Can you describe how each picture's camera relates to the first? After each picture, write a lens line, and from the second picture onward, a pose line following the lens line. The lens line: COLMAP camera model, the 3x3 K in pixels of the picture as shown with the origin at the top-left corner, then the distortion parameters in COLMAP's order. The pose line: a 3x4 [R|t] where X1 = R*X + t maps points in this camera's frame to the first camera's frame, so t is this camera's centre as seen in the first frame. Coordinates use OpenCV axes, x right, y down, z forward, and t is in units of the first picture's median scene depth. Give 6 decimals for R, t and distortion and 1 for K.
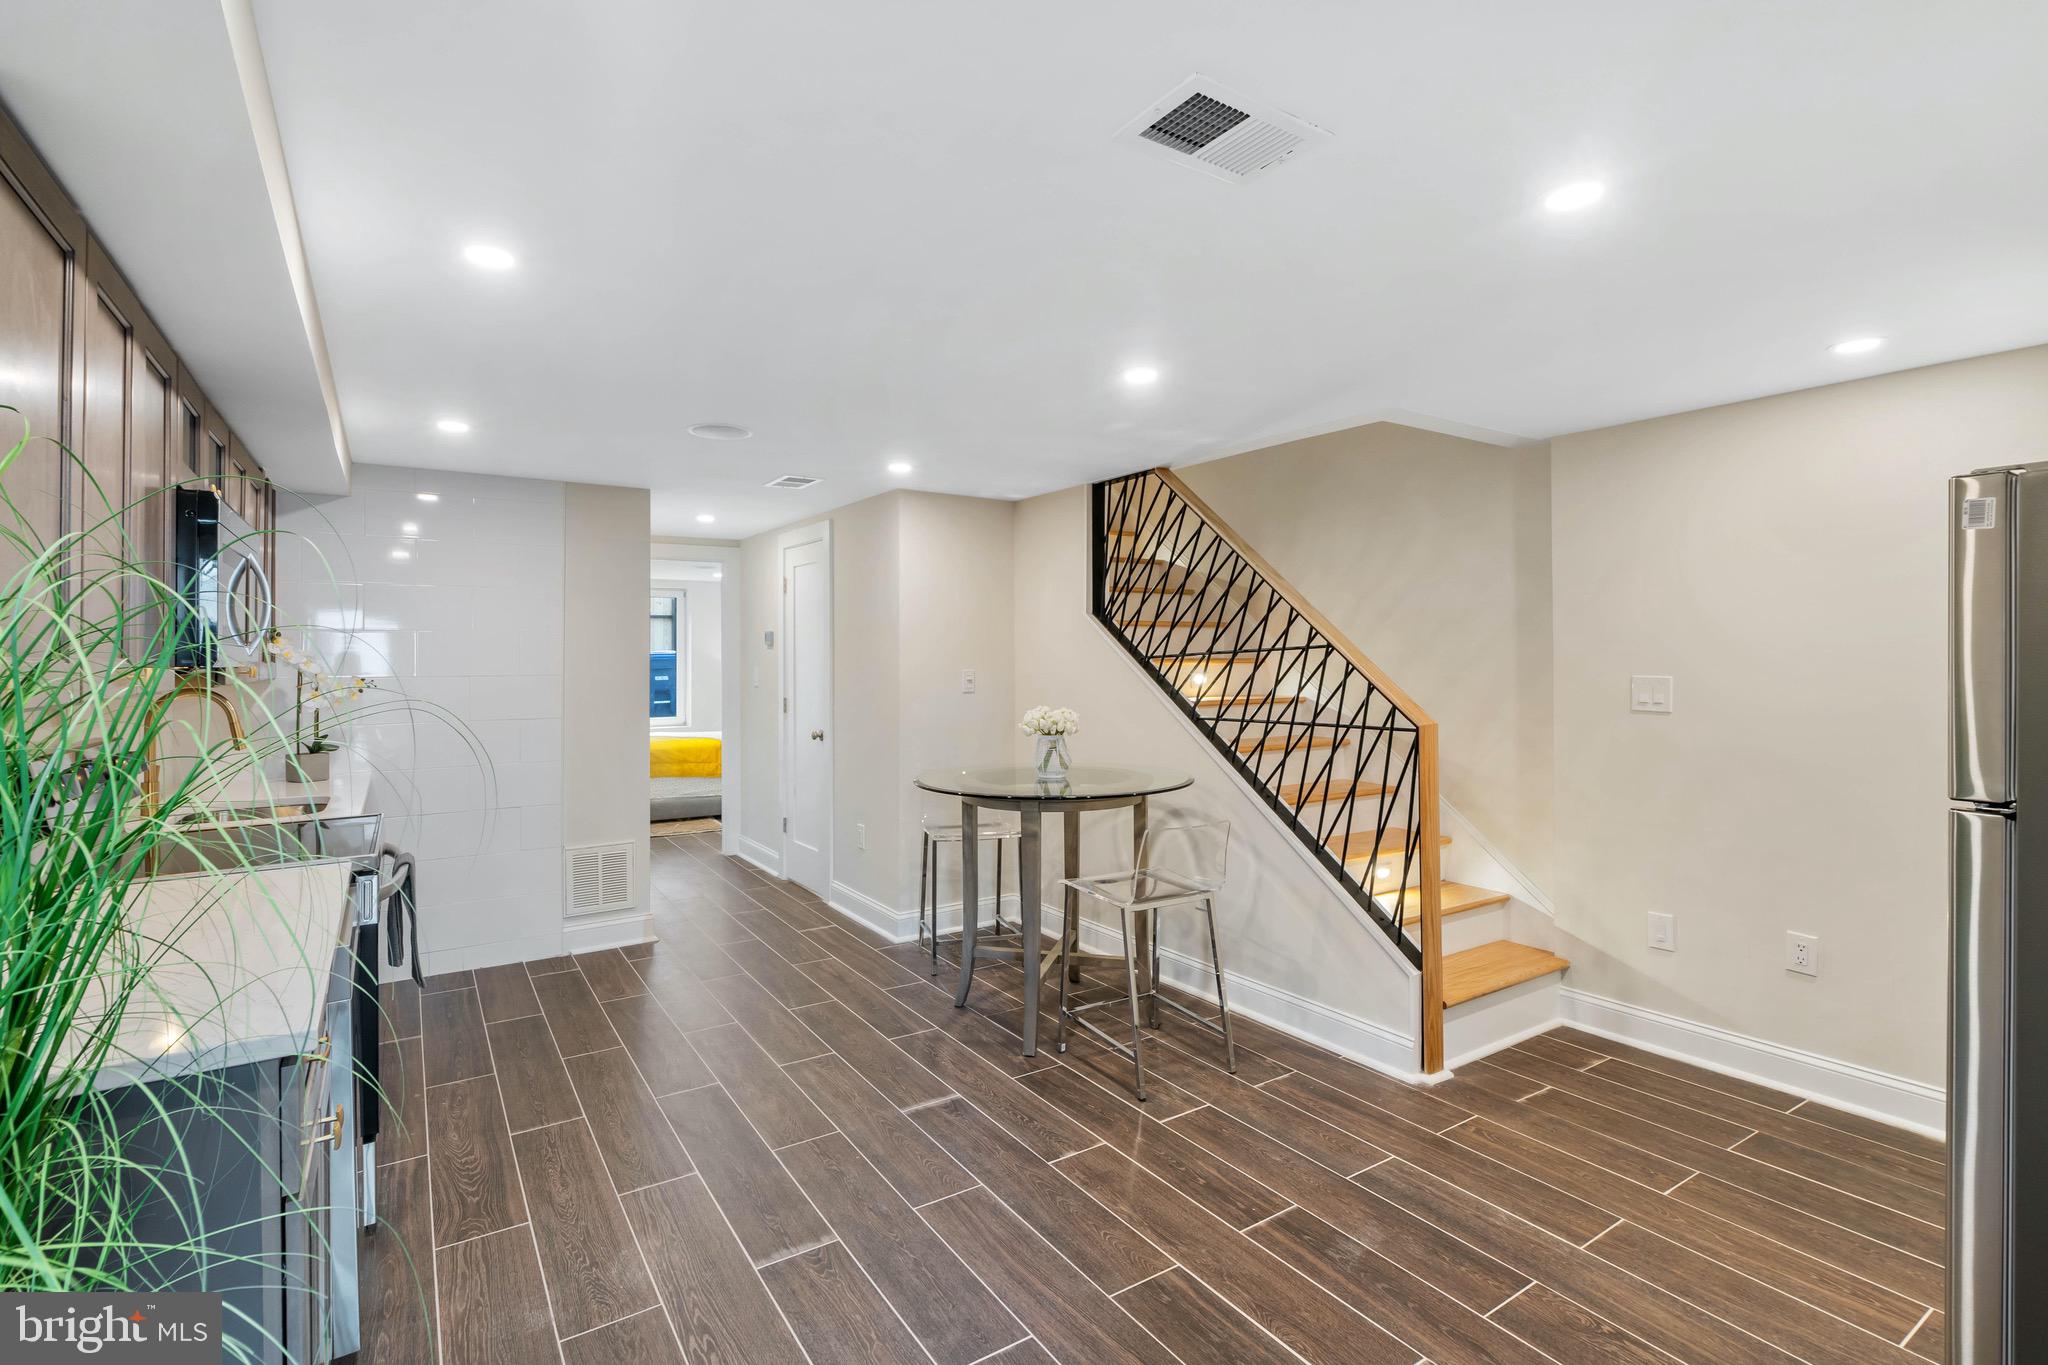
lens RADIAL K [[960.4, 0, 1027.8], [0, 960.4, 654.3], [0, 0, 1]] dist [-0.001860, -0.000012]
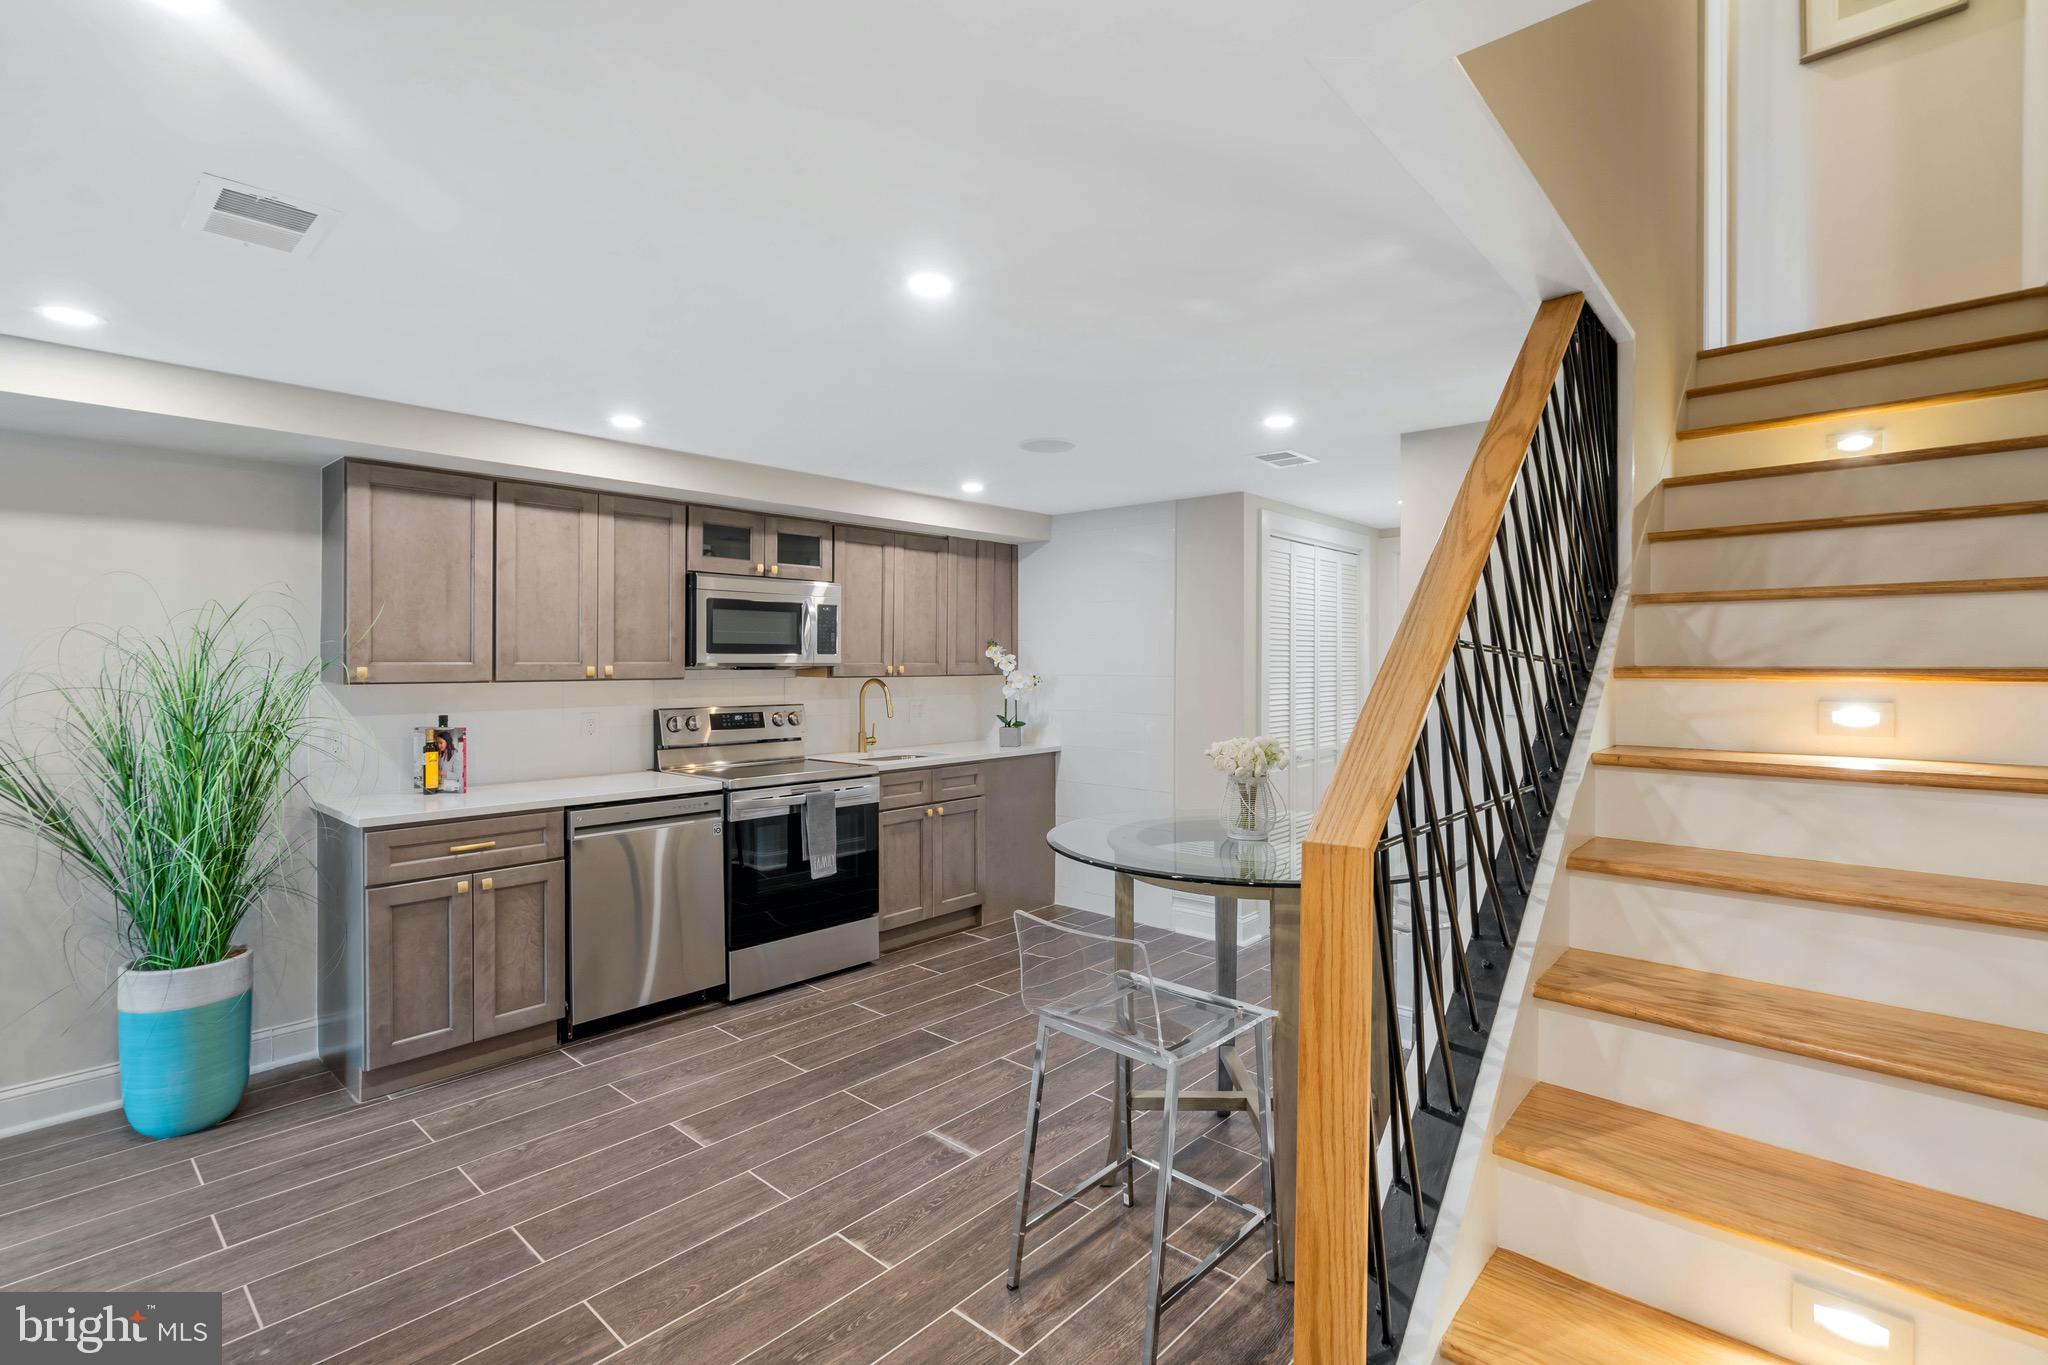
lens RADIAL K [[949.6, 0, 1021.2], [0, 949.6, 680.0], [0, 0, 1]] dist [-0.003728, 0.000613]
pose [[0.243327, 0.020401, -0.969730, 0.819496], [-0.000557, 0.999782, 0.020893, -0.001646], [0.969944, -0.004544, 0.243285, 0.862509]]
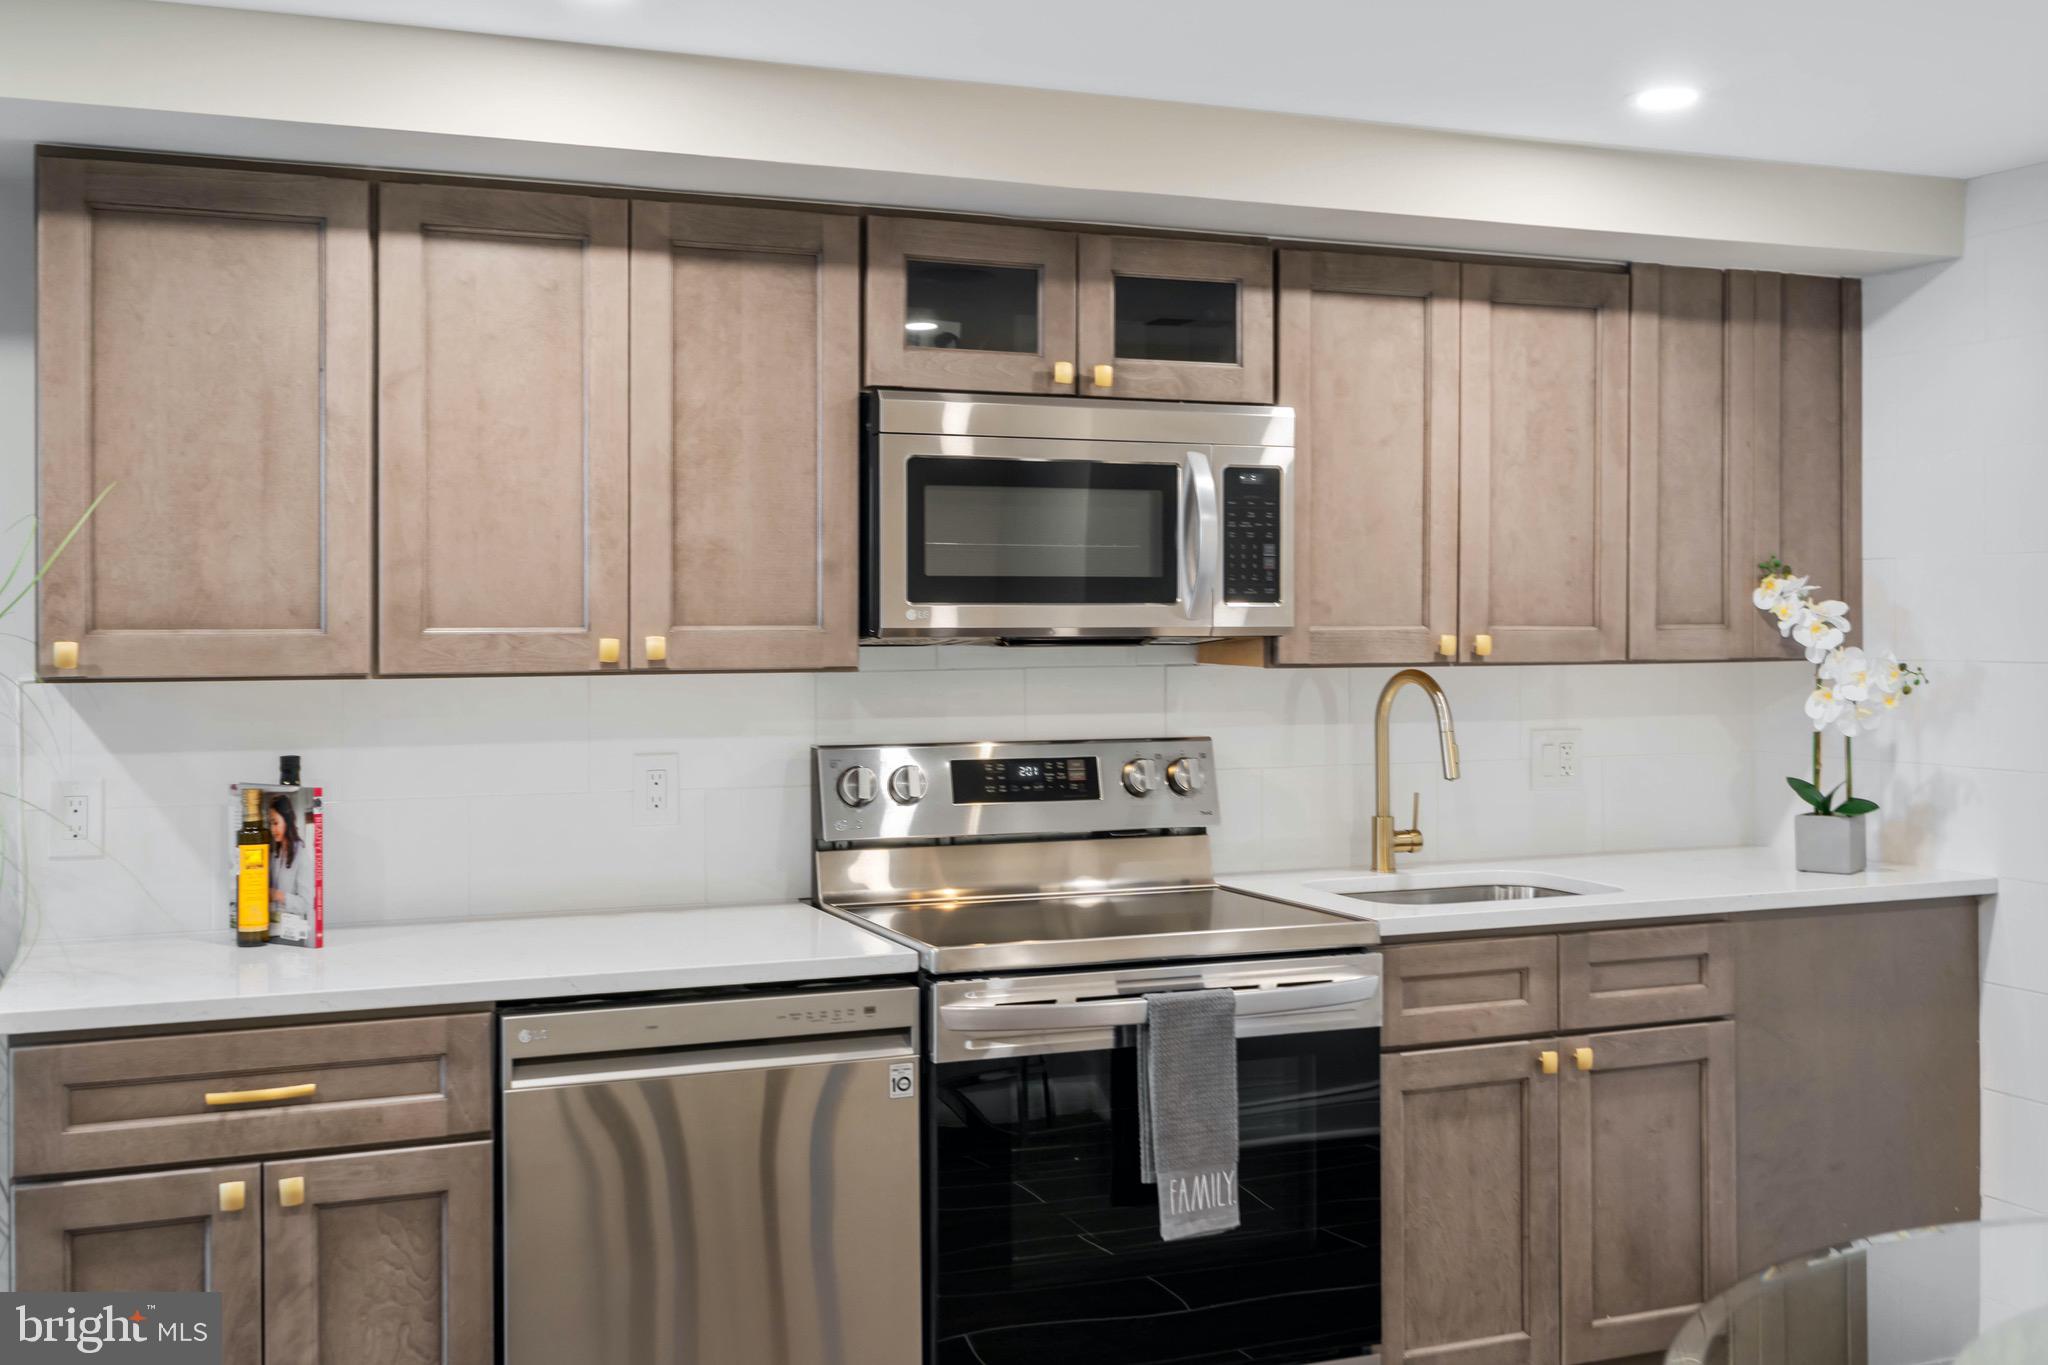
lens RADIAL K [[2106.3, 0, 1027.3], [0, 2106.3, 633.1], [0, 0, 1]] dist [0.007305, 0.011982]
pose [[-0.195411, 0.007403, -0.980693, 0.486762], [0.003368, 0.999971, 0.006877, -0.002638], [0.980716, -0.001959, -0.195430, 1.046240]]
